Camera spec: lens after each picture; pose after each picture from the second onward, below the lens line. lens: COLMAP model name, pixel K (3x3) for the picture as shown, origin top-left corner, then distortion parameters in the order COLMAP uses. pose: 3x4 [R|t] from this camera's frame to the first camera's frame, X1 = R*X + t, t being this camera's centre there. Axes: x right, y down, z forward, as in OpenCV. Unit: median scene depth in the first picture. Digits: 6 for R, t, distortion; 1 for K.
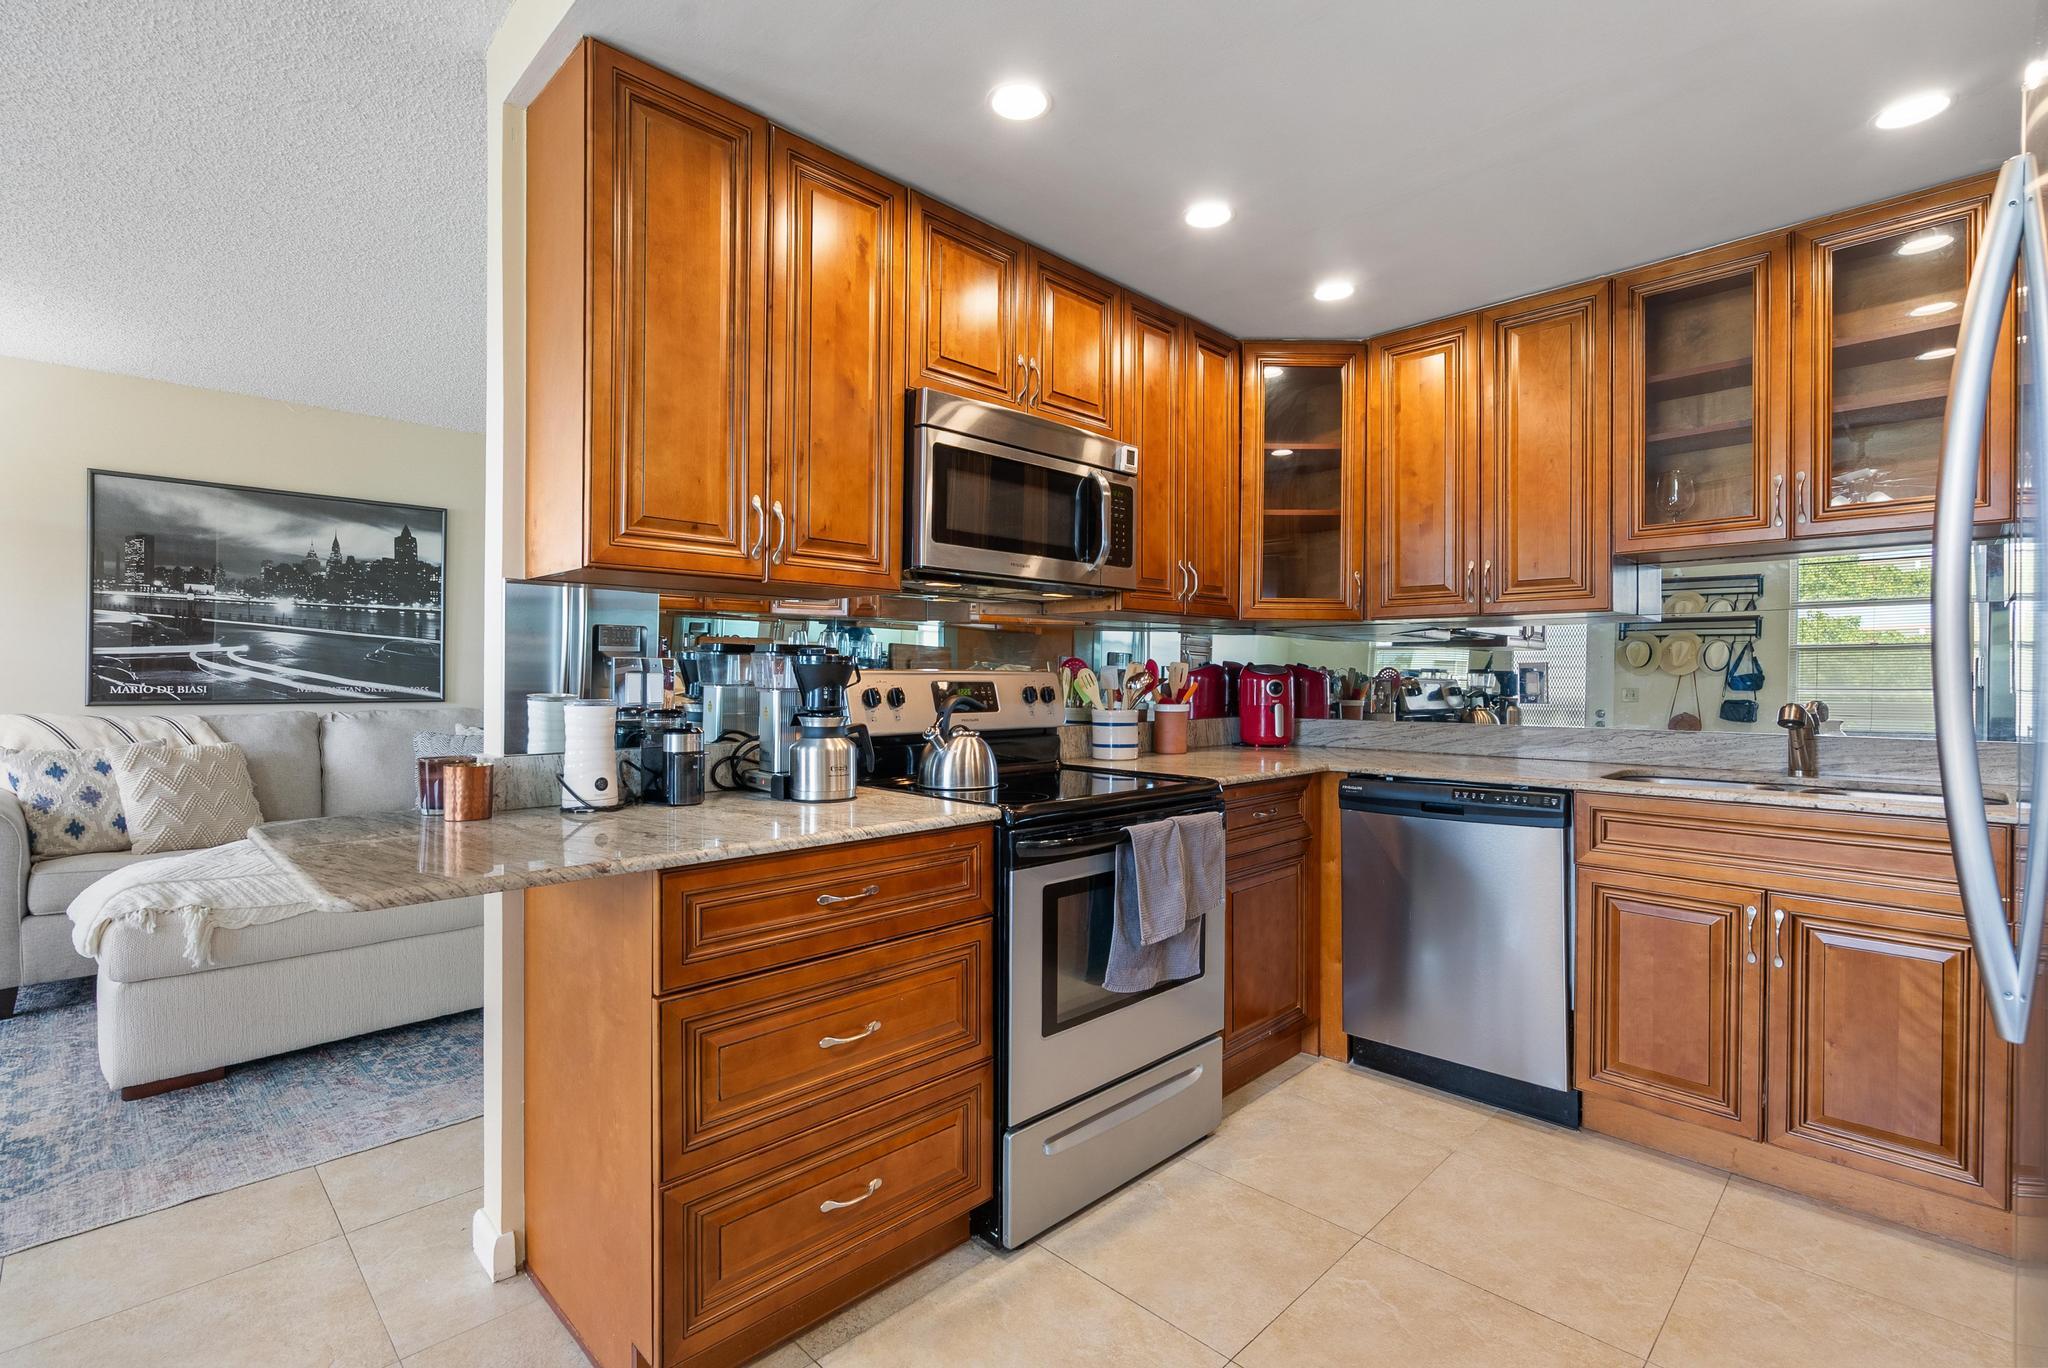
lens RADIAL K [[931.7, 0, 1023.9], [0, 931.7, 679.6], [0, 0, 1]] dist [-0.001966, -0.000446]
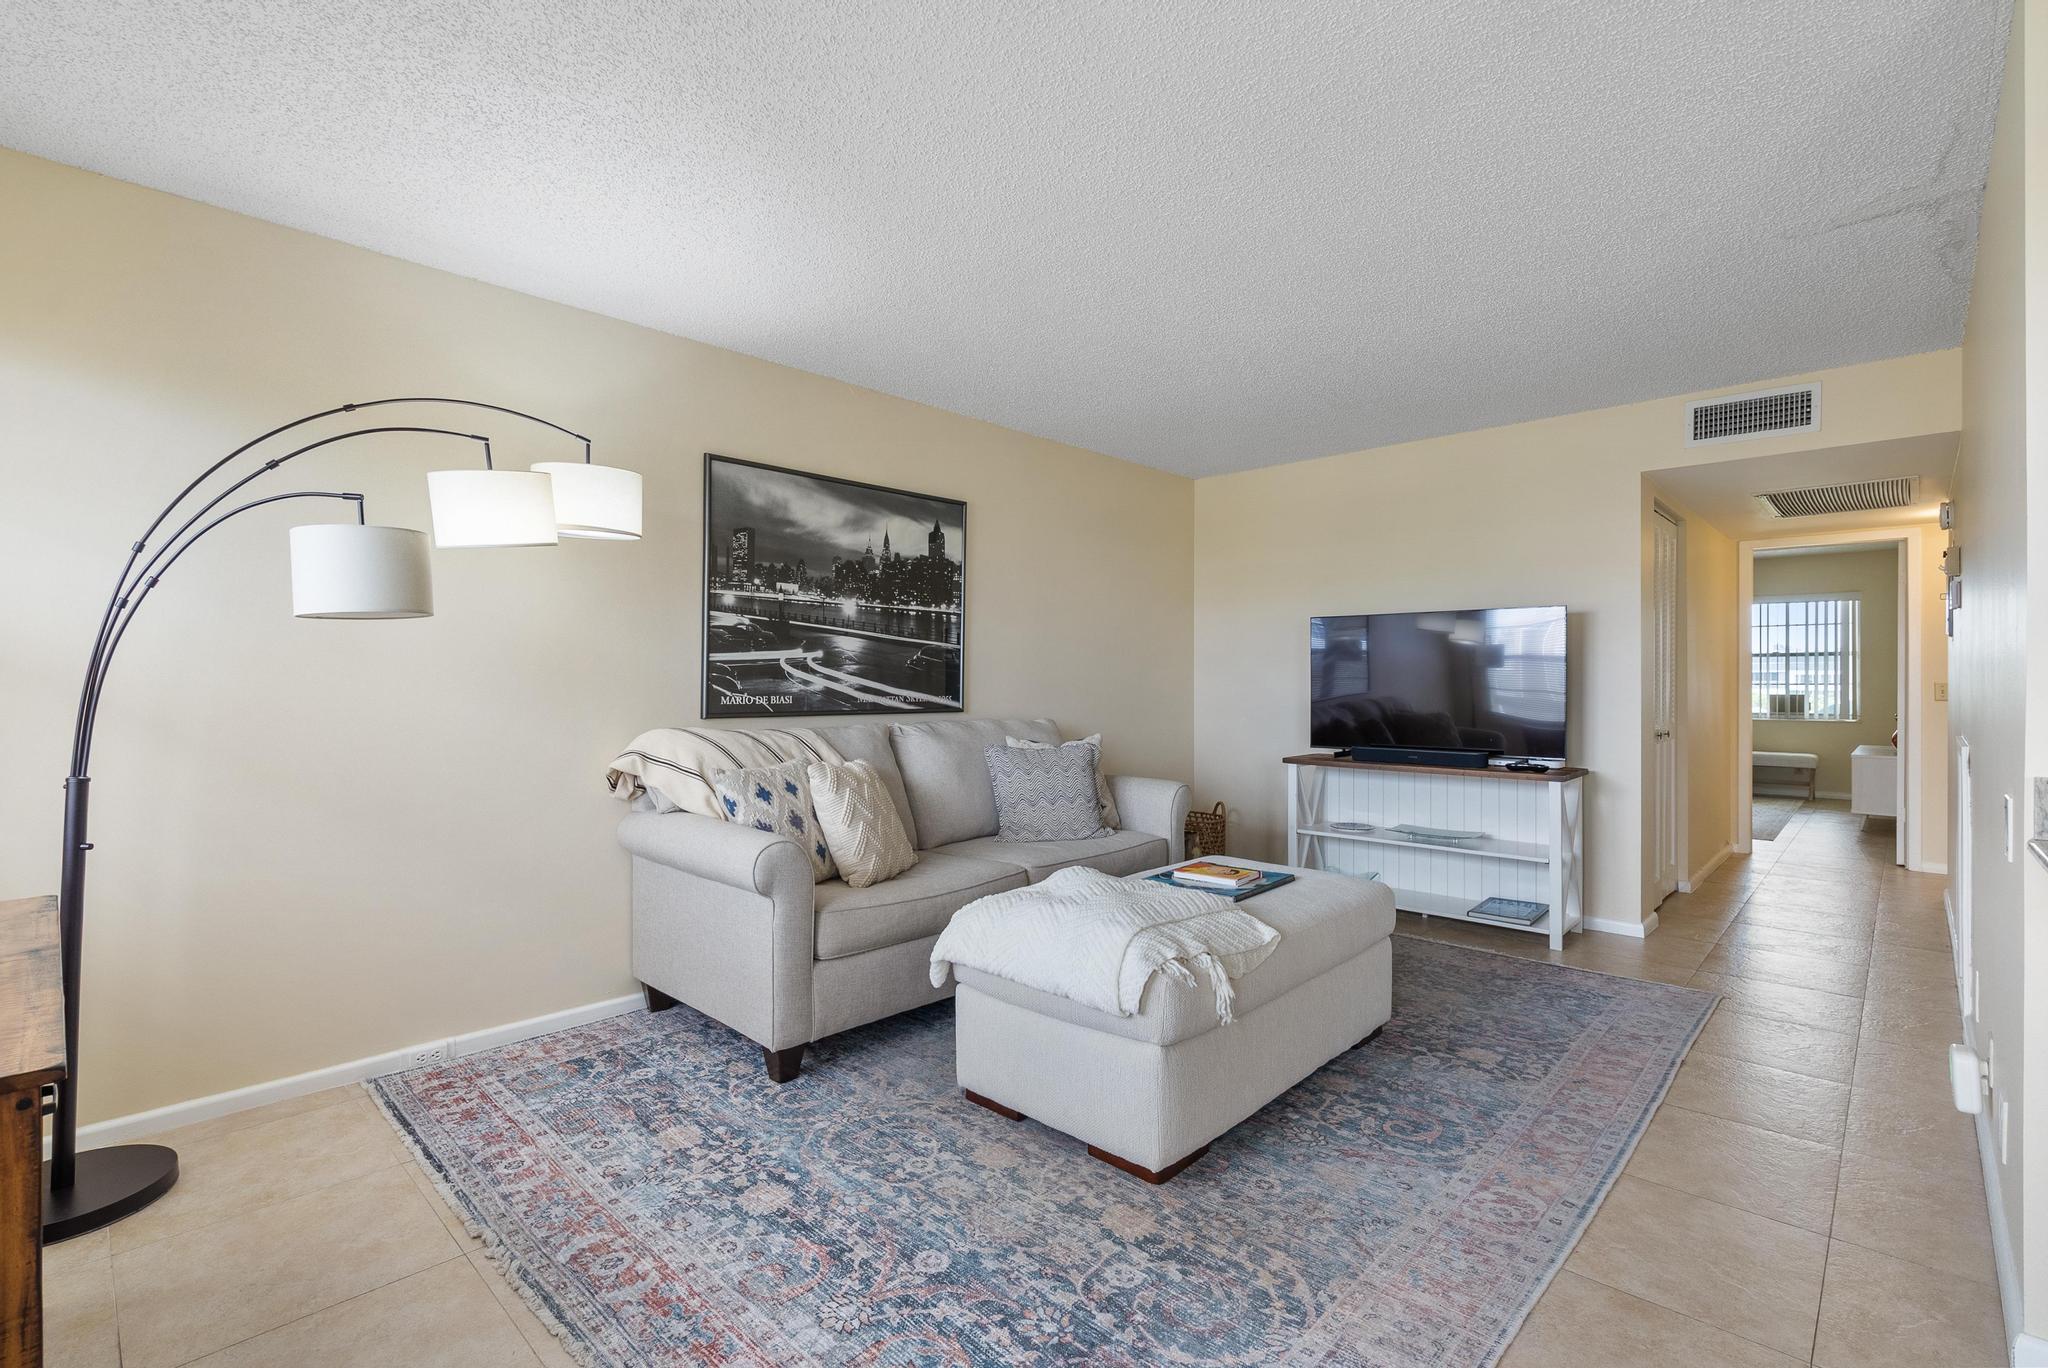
lens RADIAL K [[931.7, 0, 1024.3], [0, 931.7, 685.6], [0, 0, 1]] dist [-0.001966, -0.000446]
pose [[0.999679, -0.002748, 0.025177, -0.678603], [0.002717, 0.999996, 0.001244, -0.003617], [-0.025180, -0.001175, 0.999682, 0.090639]]
